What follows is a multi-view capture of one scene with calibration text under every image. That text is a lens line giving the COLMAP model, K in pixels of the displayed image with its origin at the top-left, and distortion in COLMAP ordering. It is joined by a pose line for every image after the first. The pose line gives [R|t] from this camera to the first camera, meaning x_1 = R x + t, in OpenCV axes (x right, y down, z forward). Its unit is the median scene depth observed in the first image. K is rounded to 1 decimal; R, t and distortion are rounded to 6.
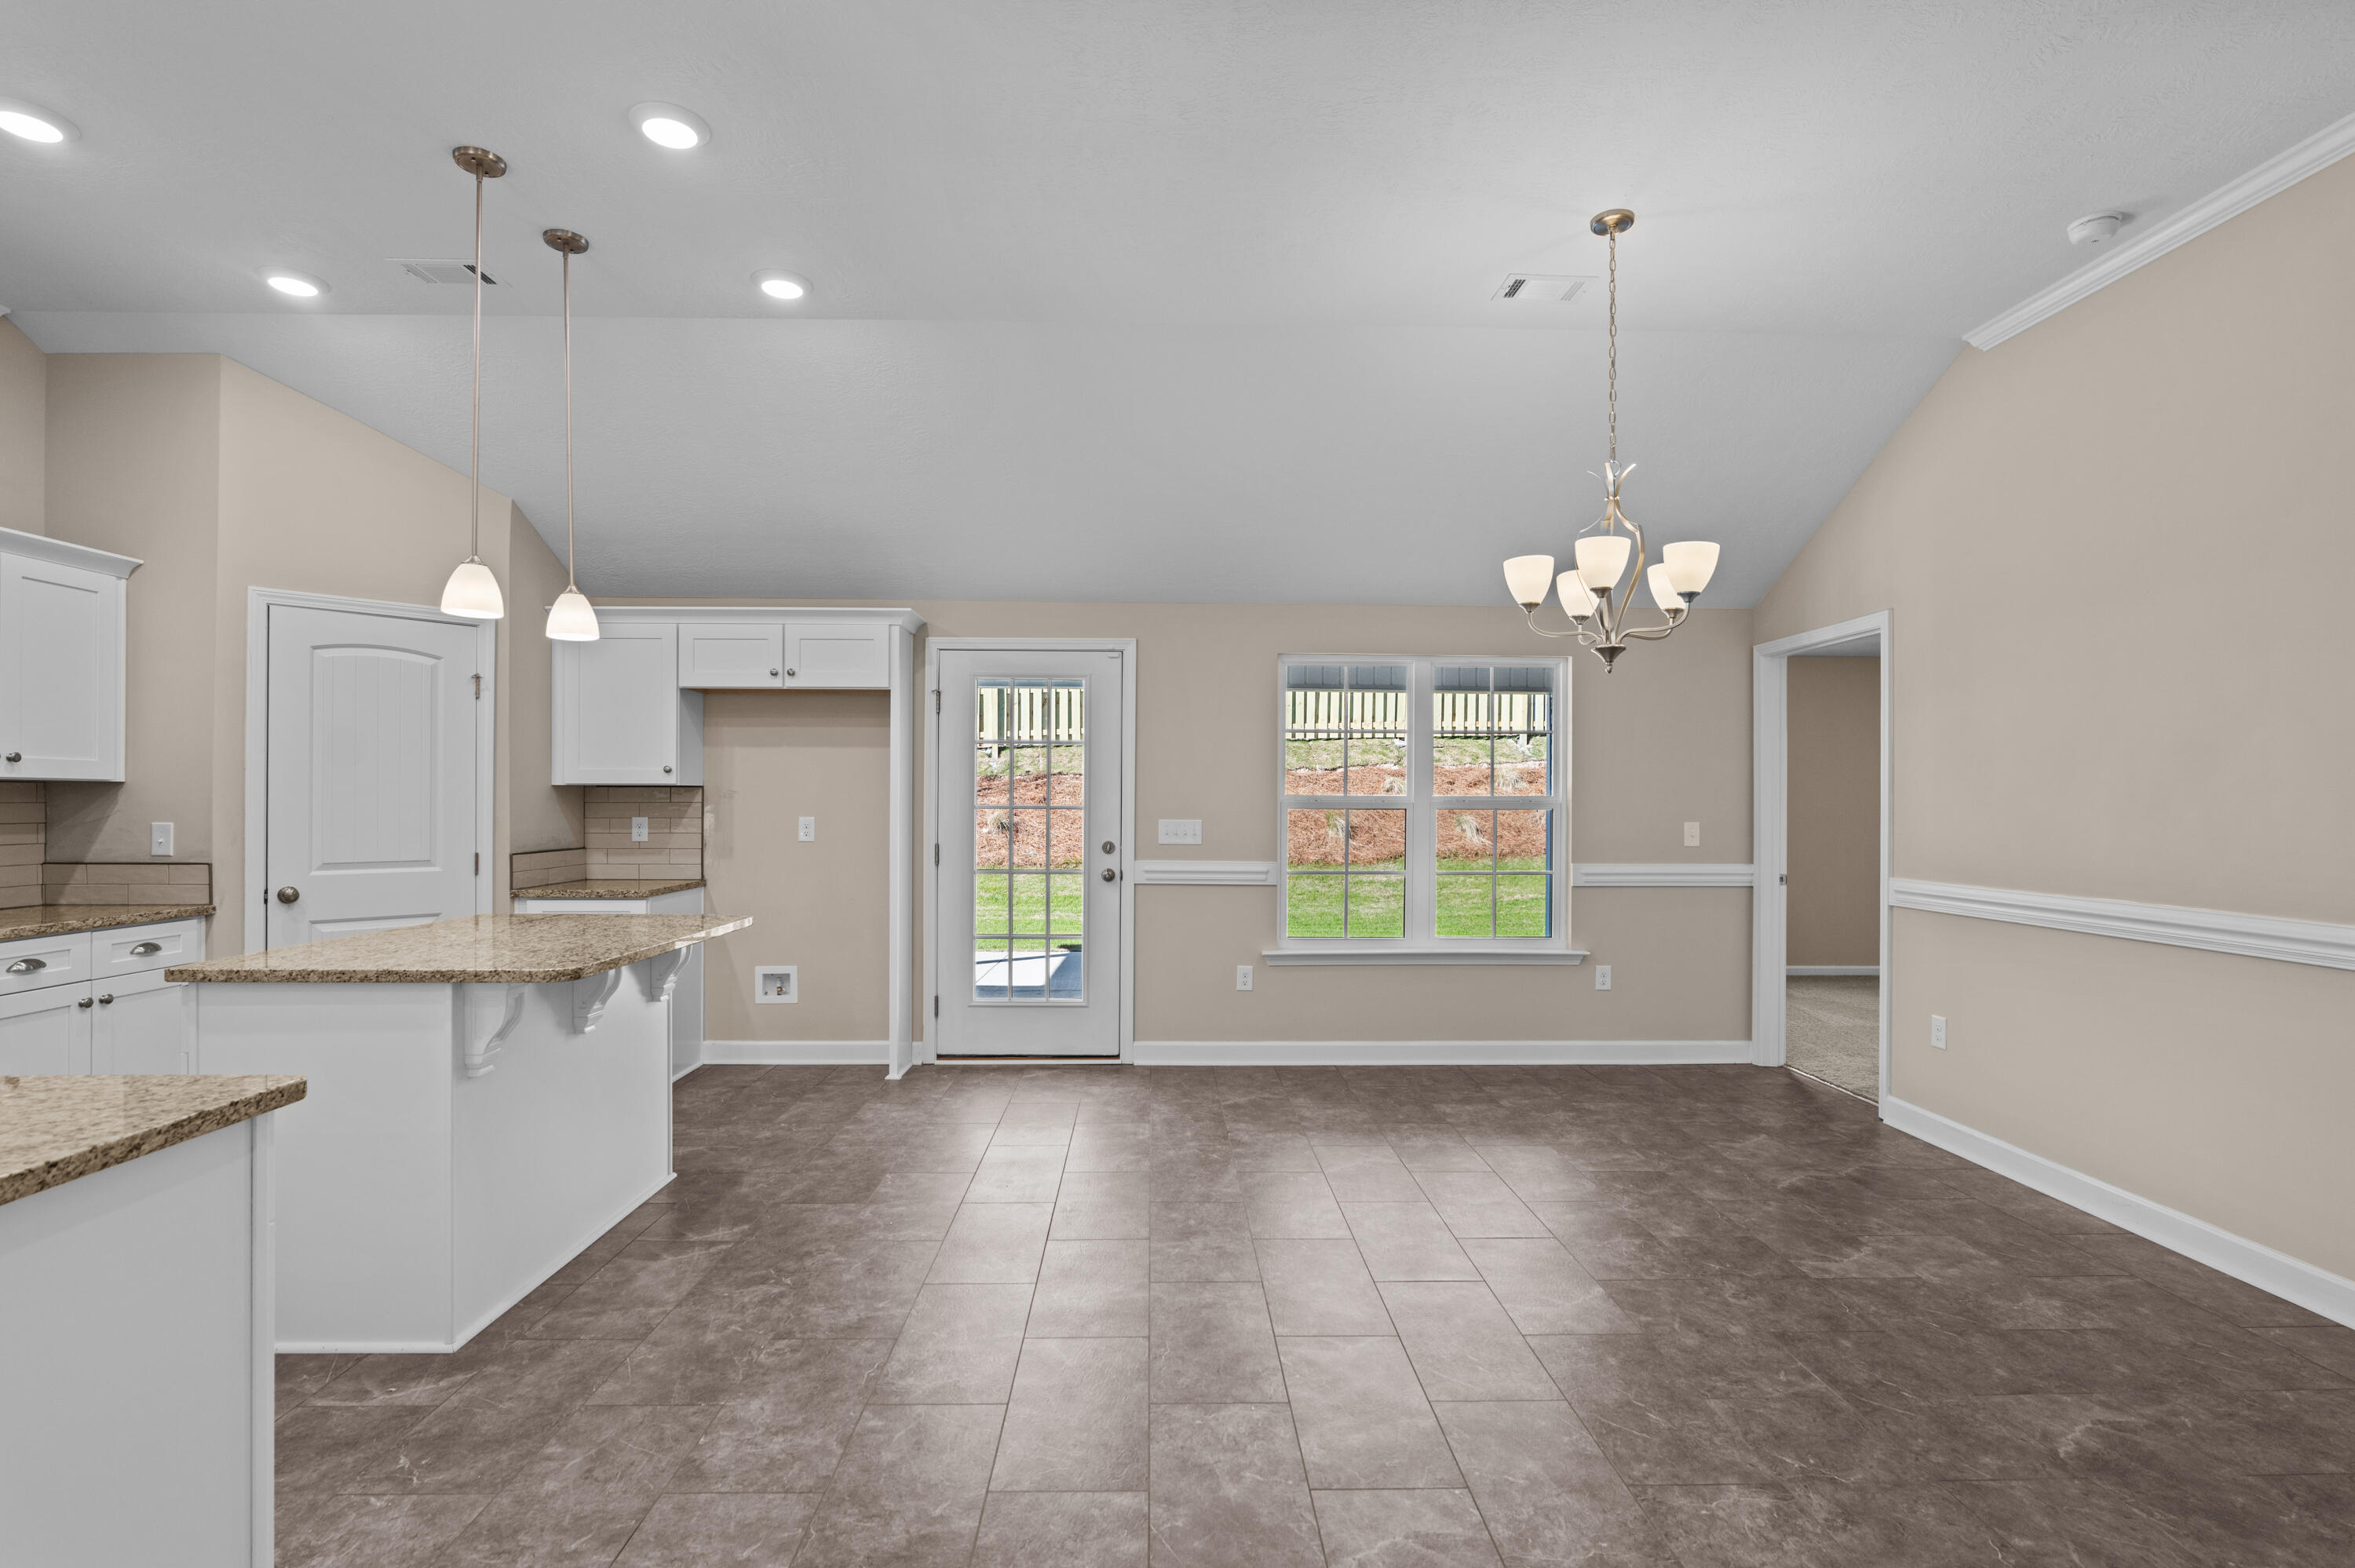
lens RADIAL K [[1089.7, 0, 1176.6], [0, 1089.7, 794.7], [0, 0, 1]] dist [0.001605, 0.000433]
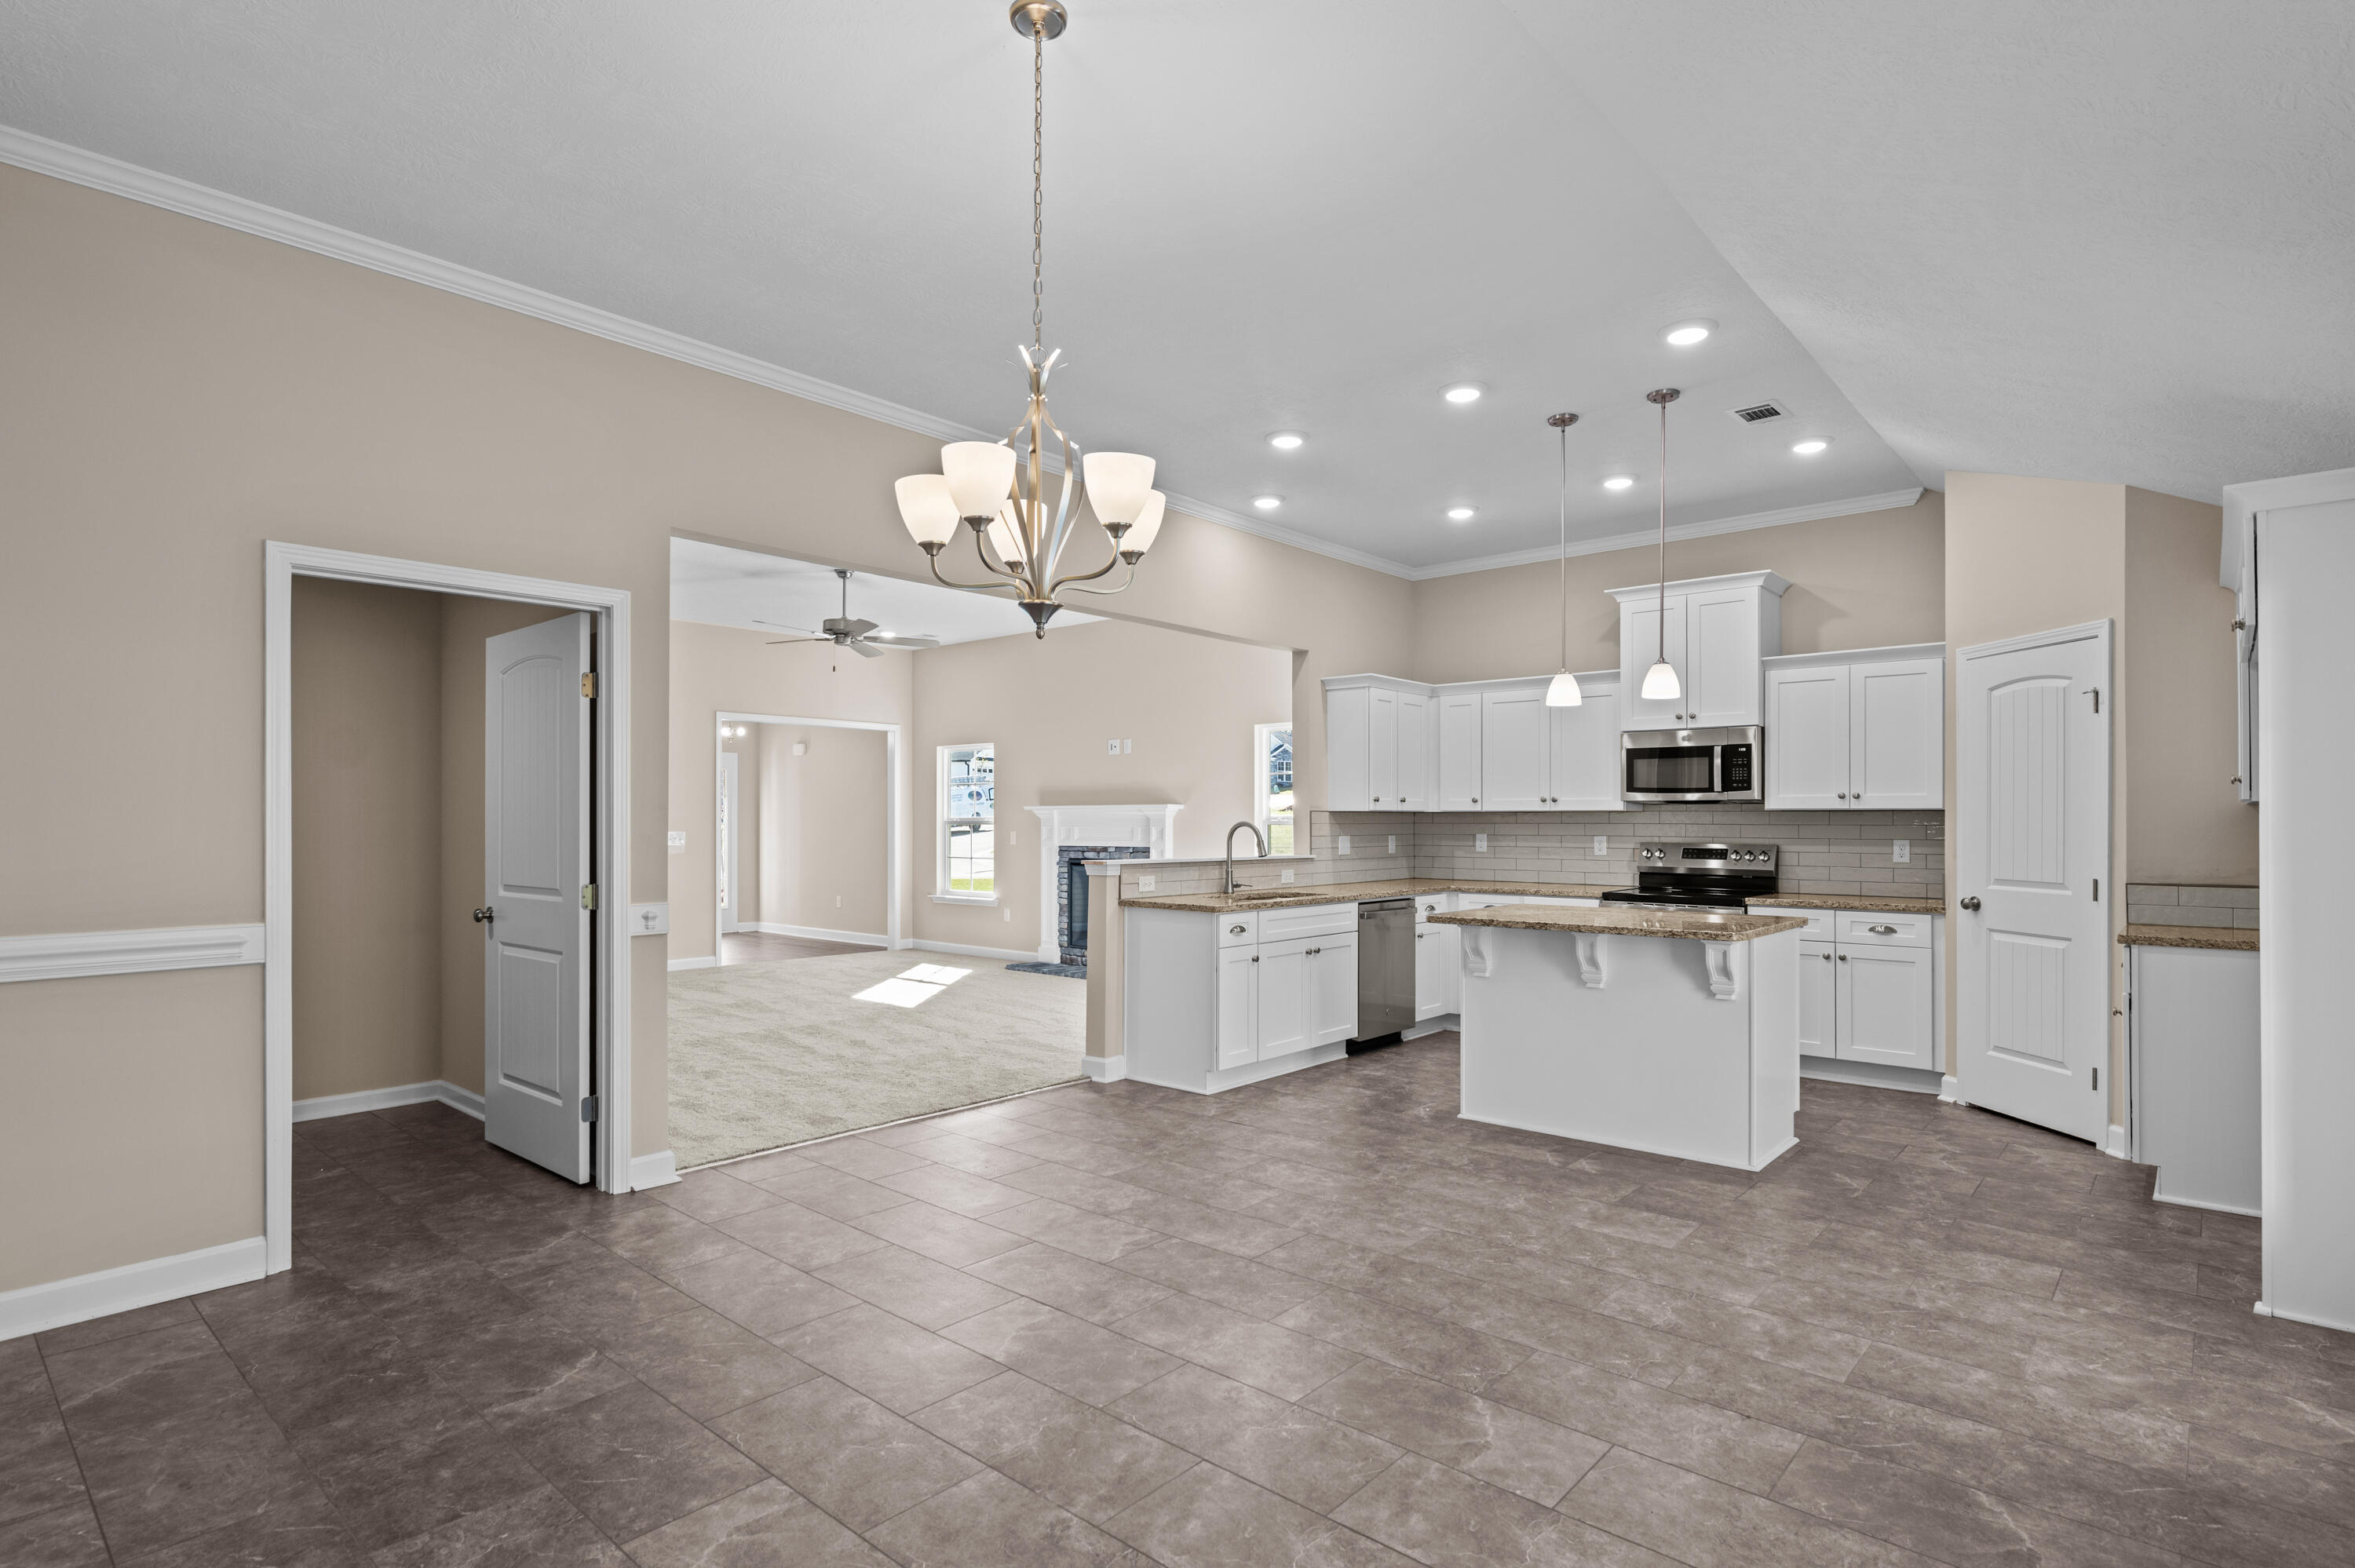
lens RADIAL K [[1192.7, 0, 1177.7], [0, 1192.7, 803.1], [0, 0, 1]] dist [-0.002861, -0.000123]
pose [[-0.678025, -0.020385, -0.734756, 0.871930], [-0.001870, 0.999660, -0.026009, 0.023474], [0.735036, -0.016261, -0.677833, 1.528262]]
